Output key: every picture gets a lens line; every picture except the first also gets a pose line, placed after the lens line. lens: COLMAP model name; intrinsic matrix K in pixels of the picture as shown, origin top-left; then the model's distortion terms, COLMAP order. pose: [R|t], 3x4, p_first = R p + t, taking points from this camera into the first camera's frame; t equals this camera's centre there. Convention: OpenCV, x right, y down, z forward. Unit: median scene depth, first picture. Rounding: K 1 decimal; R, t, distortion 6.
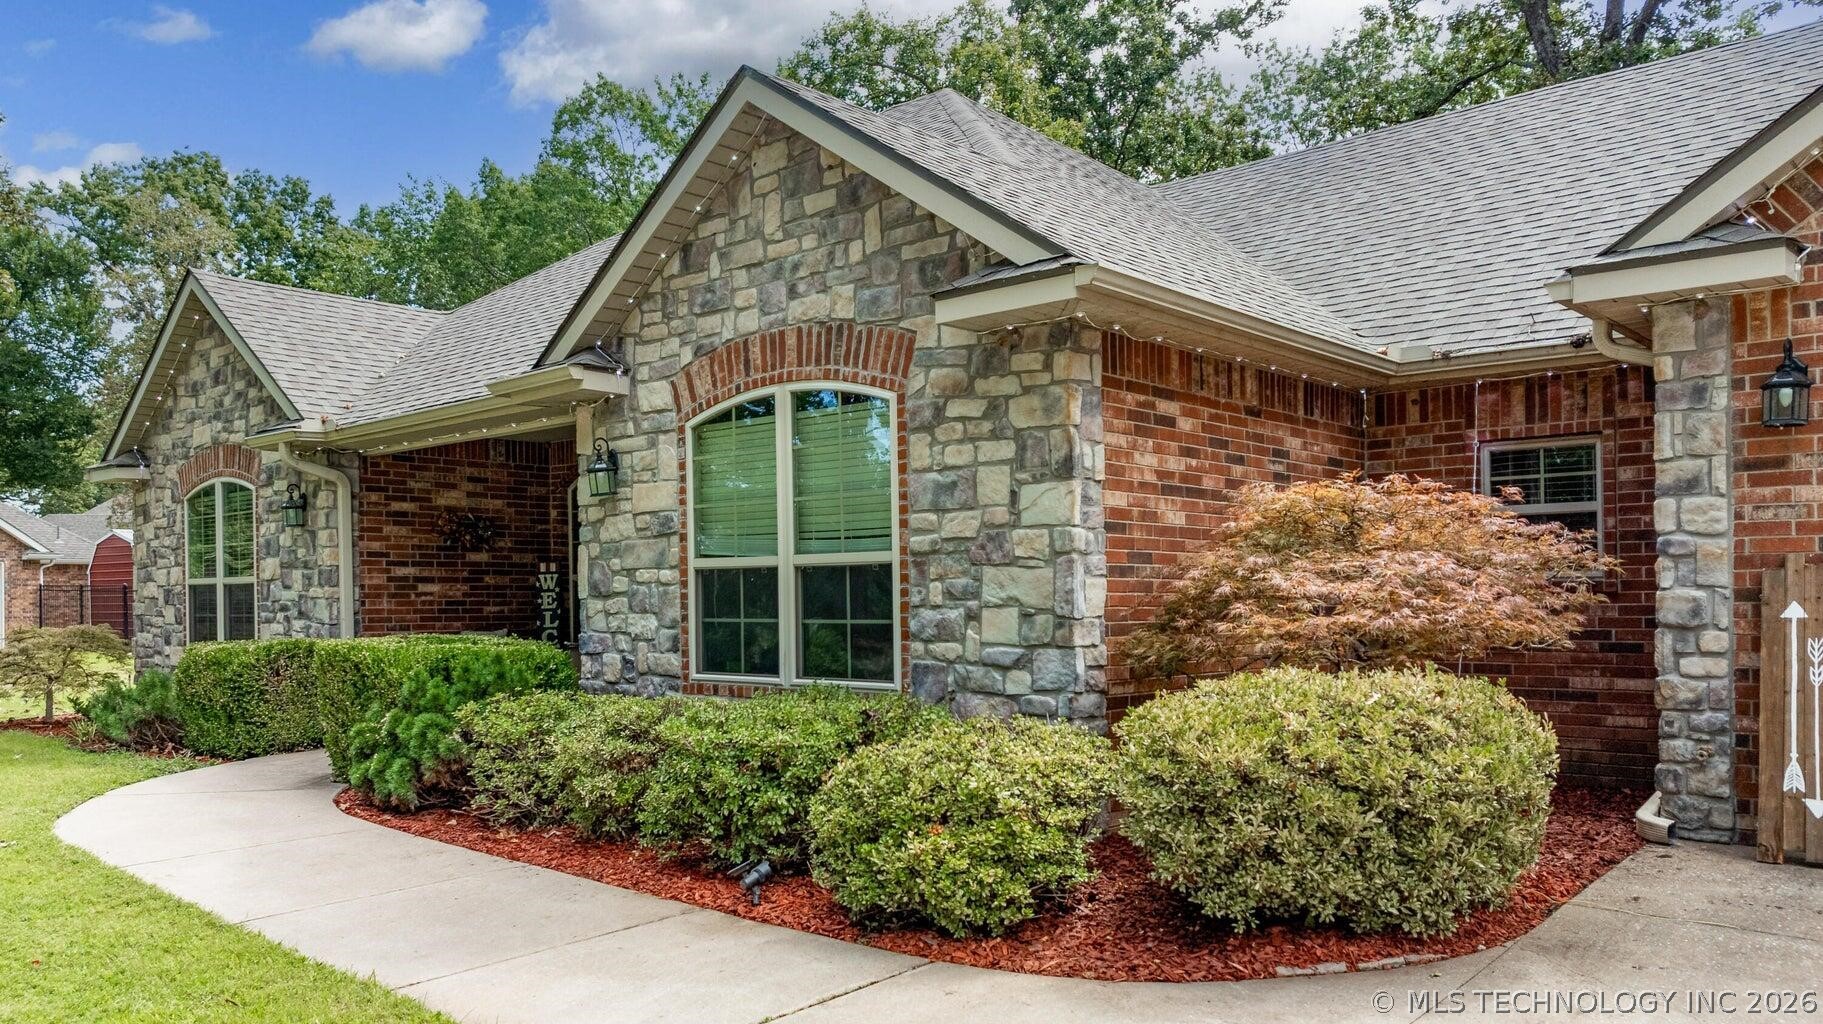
lens RADIAL K [[1347.3, 0, 871.3], [0, 1347.3, 605.8], [0, 0, 1]] dist [-0.006353, -0.002546]
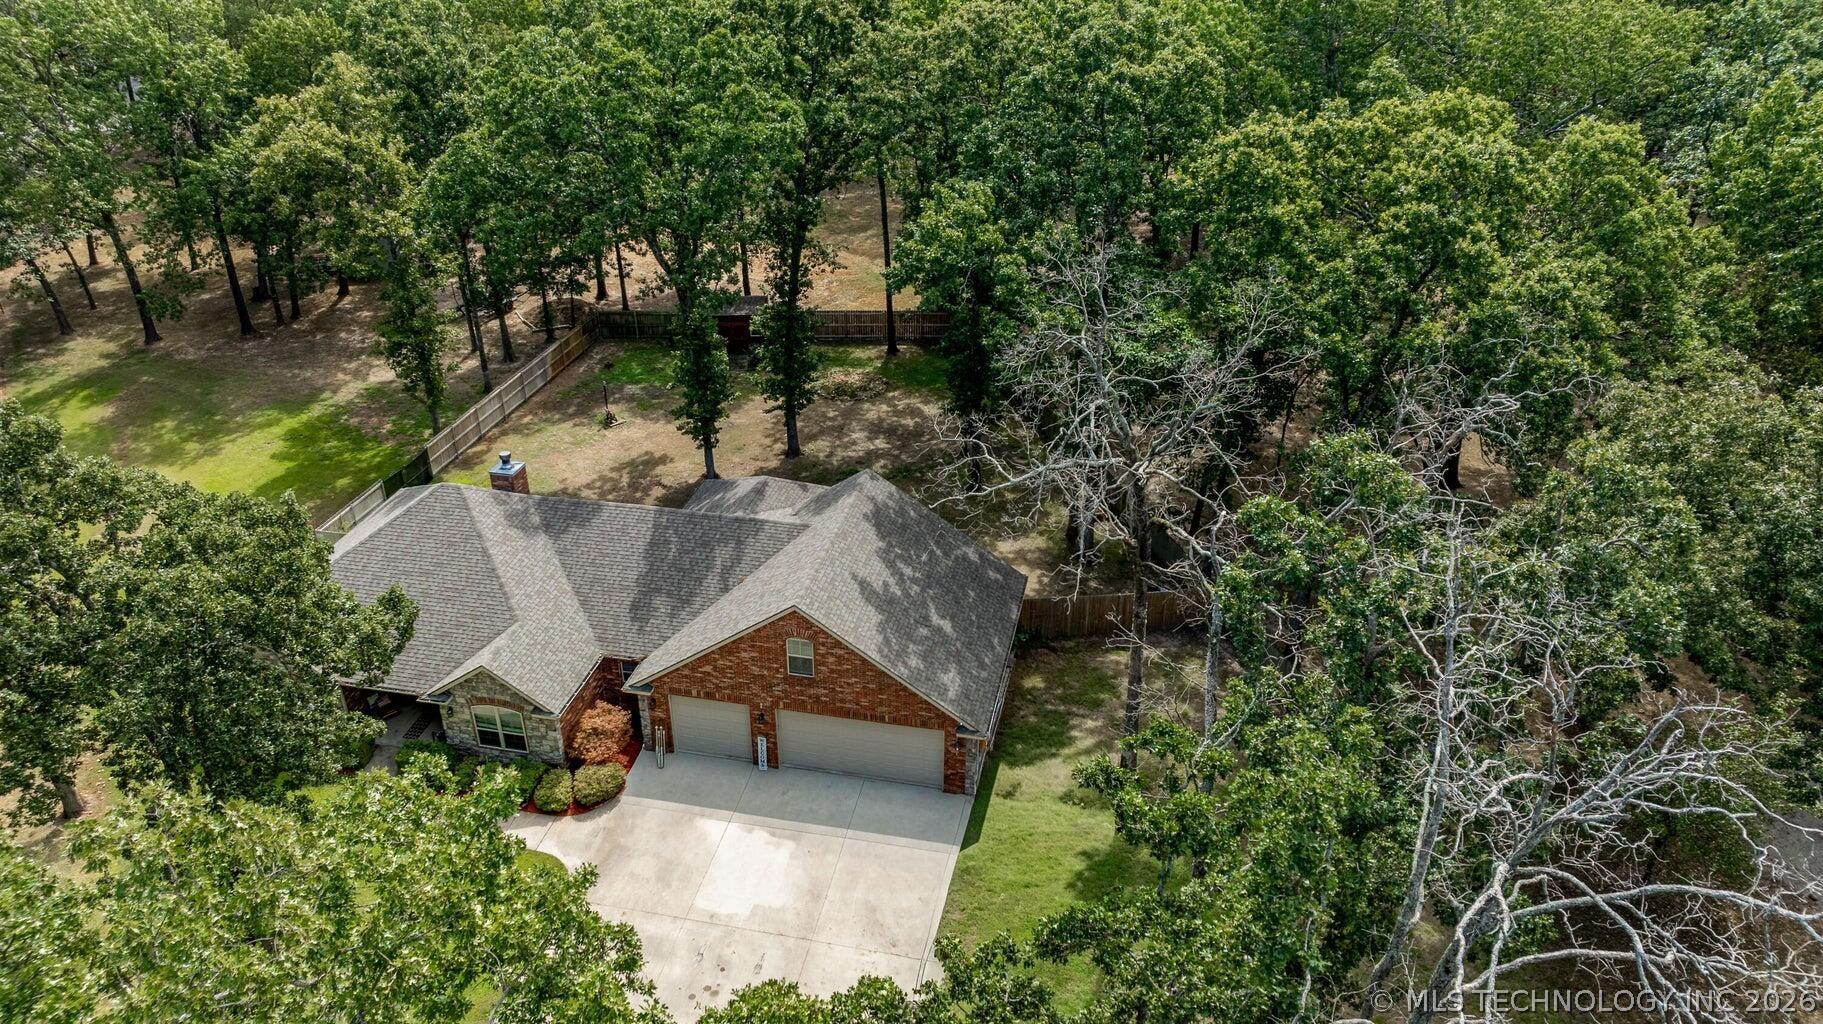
lens RADIAL K [[1304.1, 0, 917.6], [0, 1304.1, 488.0], [0, 0, 1]] dist [-0.010454, 0.000153]
pose [[0.861885, -0.237169, 0.448224, -0.677796], [0.001967, 0.885447, 0.464736, -3.090073], [-0.507100, -0.399667, 0.763620, -3.227633]]
